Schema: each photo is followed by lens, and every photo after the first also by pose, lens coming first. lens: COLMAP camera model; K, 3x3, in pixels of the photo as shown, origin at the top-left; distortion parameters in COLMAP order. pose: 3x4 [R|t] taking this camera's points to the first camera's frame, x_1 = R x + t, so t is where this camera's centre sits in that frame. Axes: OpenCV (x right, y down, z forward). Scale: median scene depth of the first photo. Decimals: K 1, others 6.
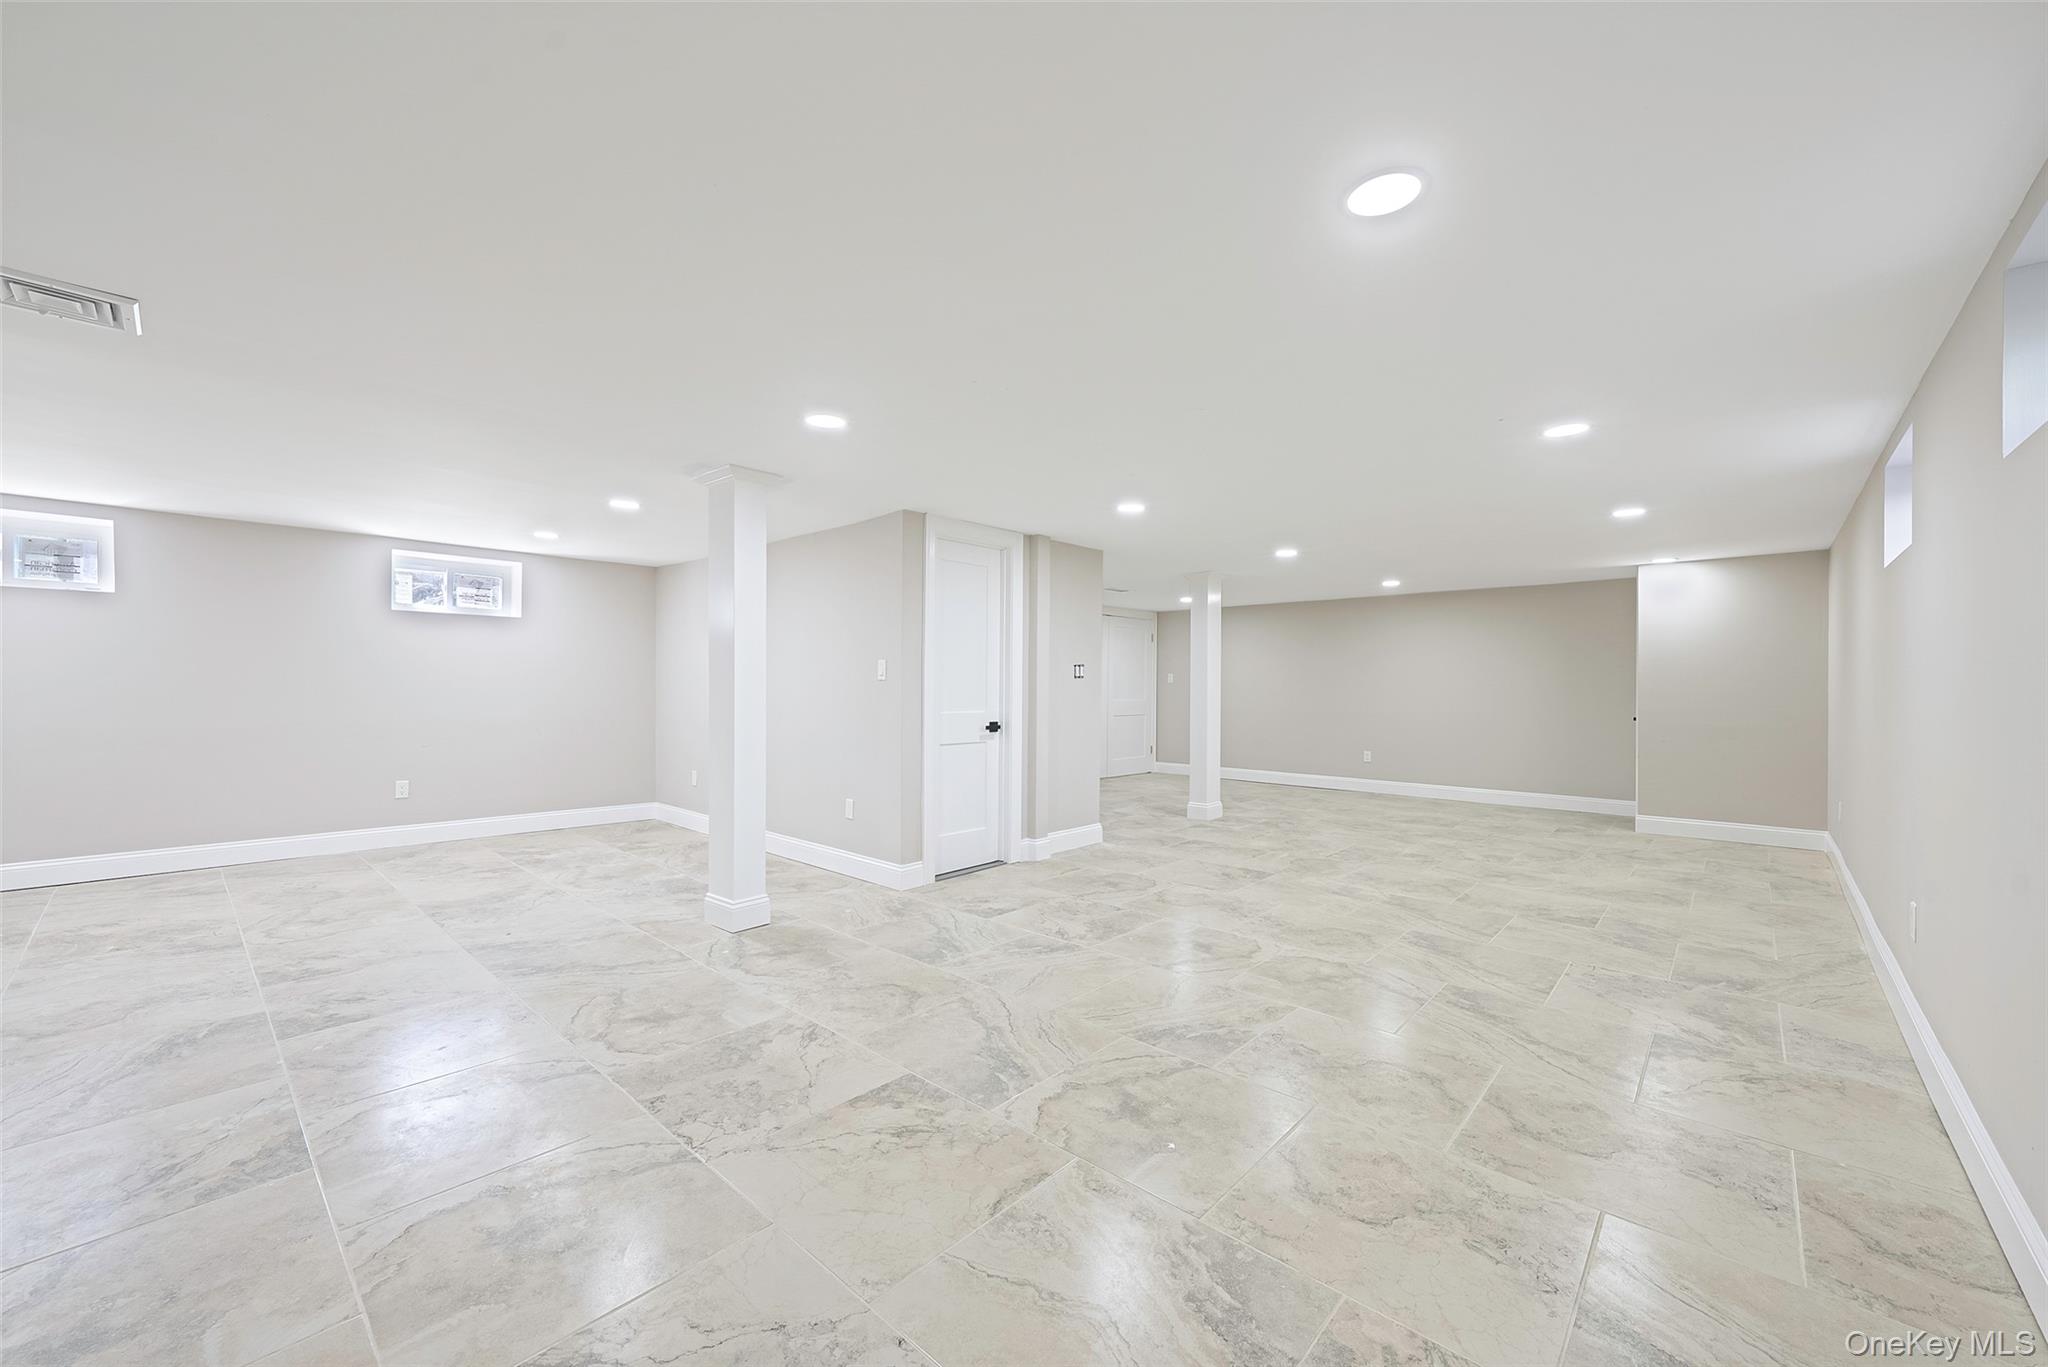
lens RADIAL K [[787.4, 0, 1014.9], [0, 787.4, 693.6], [0, 0, 1]] dist [-0.001425, -0.000131]
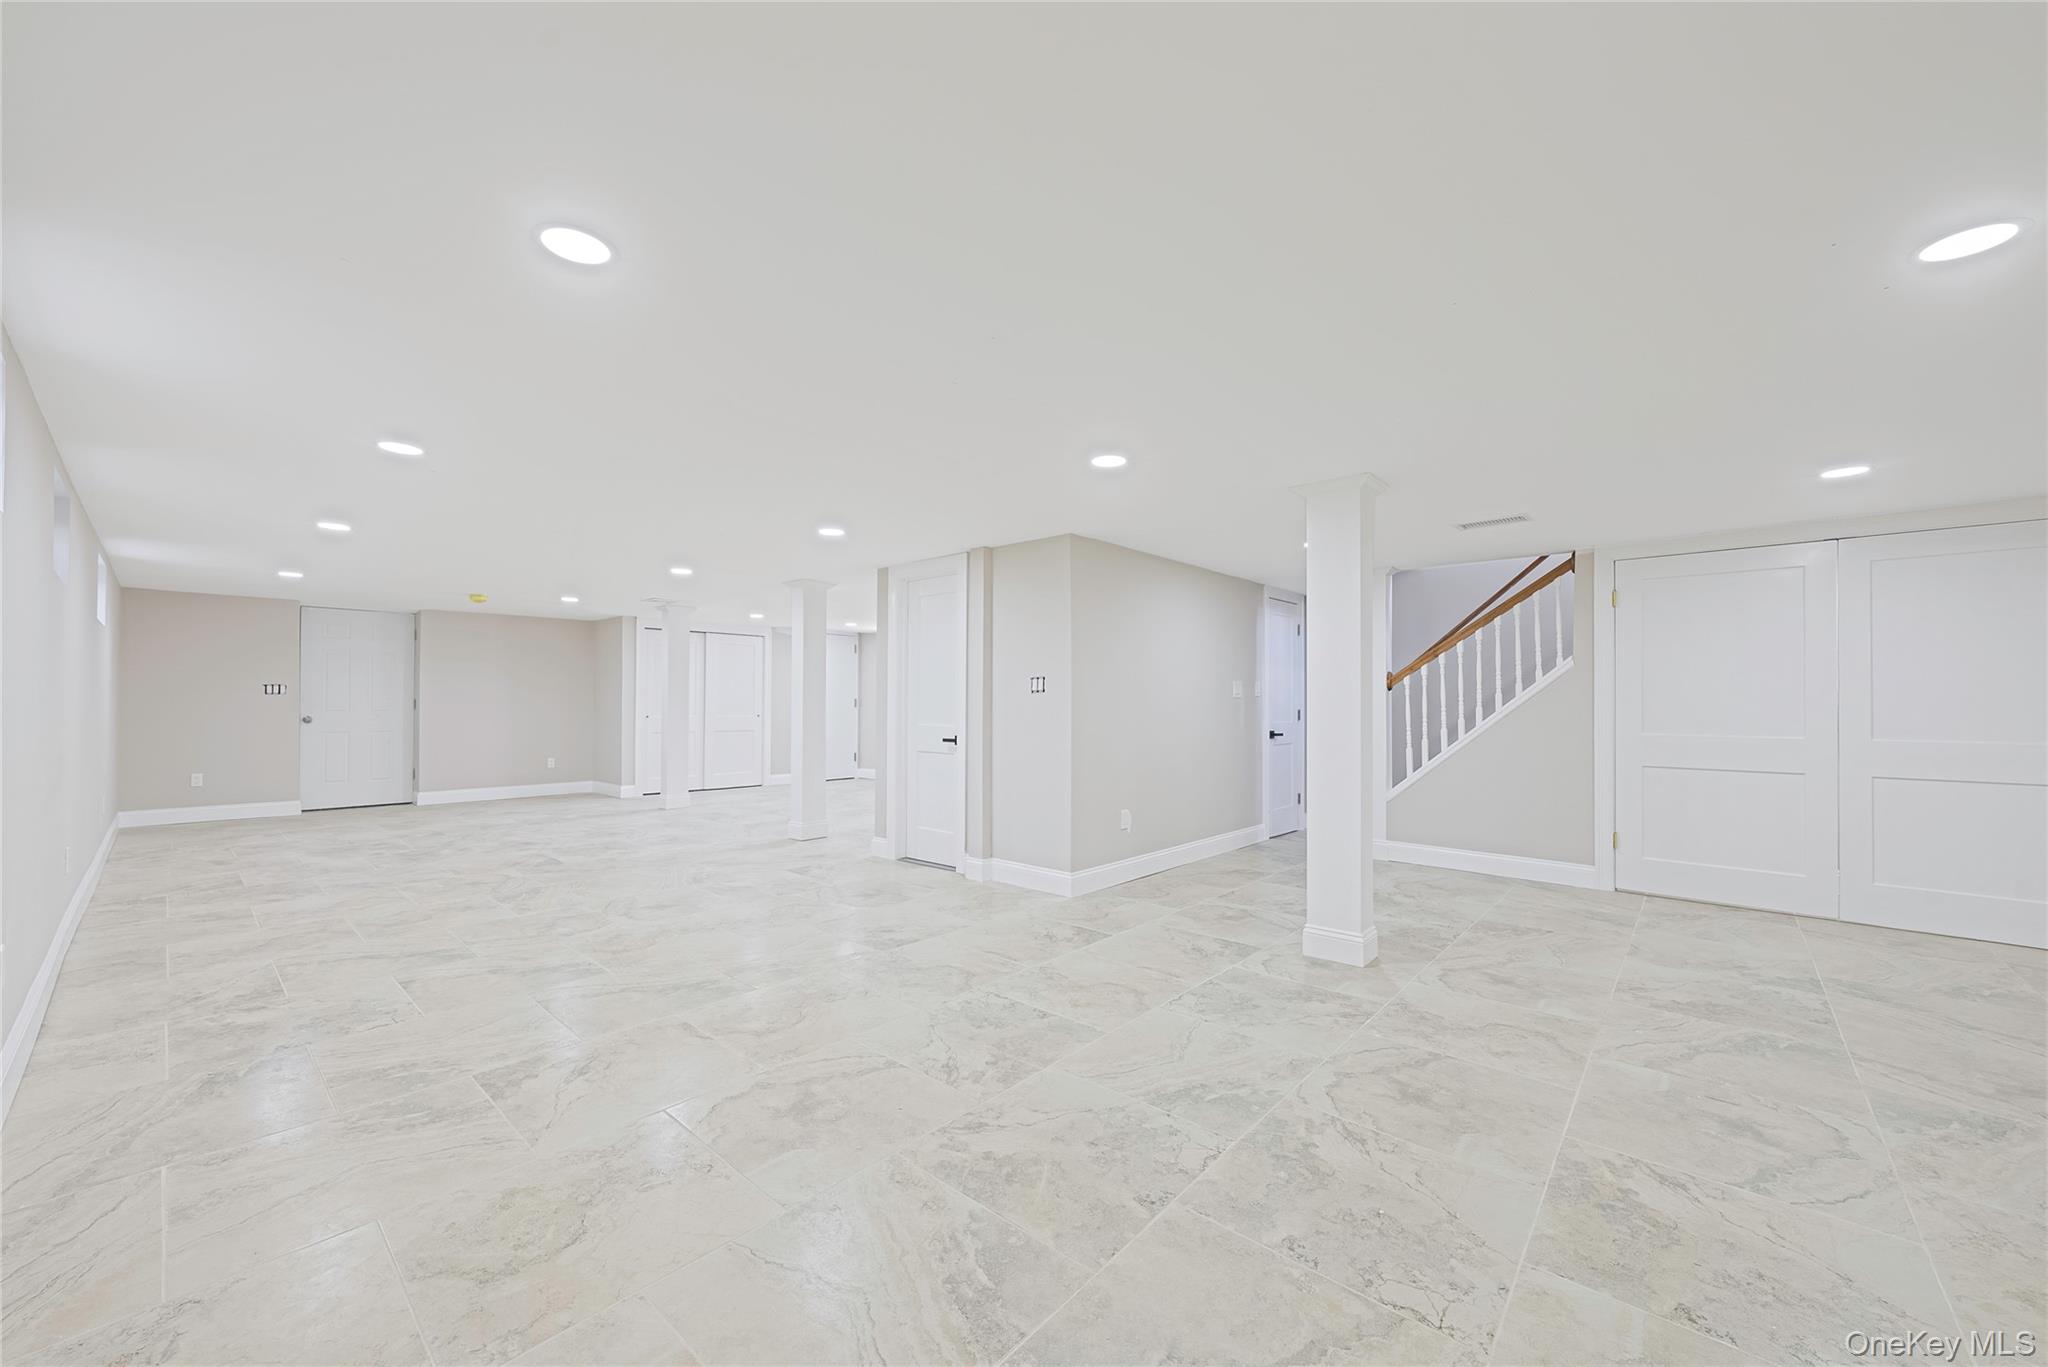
lens RADIAL K [[787.4, 0, 1014.9], [0, 787.4, 693.6], [0, 0, 1]] dist [-0.001425, -0.000131]
pose [[0.003628, -0.018517, -0.999822, 1.420762], [-0.015860, 0.999702, -0.018572, -0.001451], [0.999868, 0.015924, 0.003333, 1.478387]]
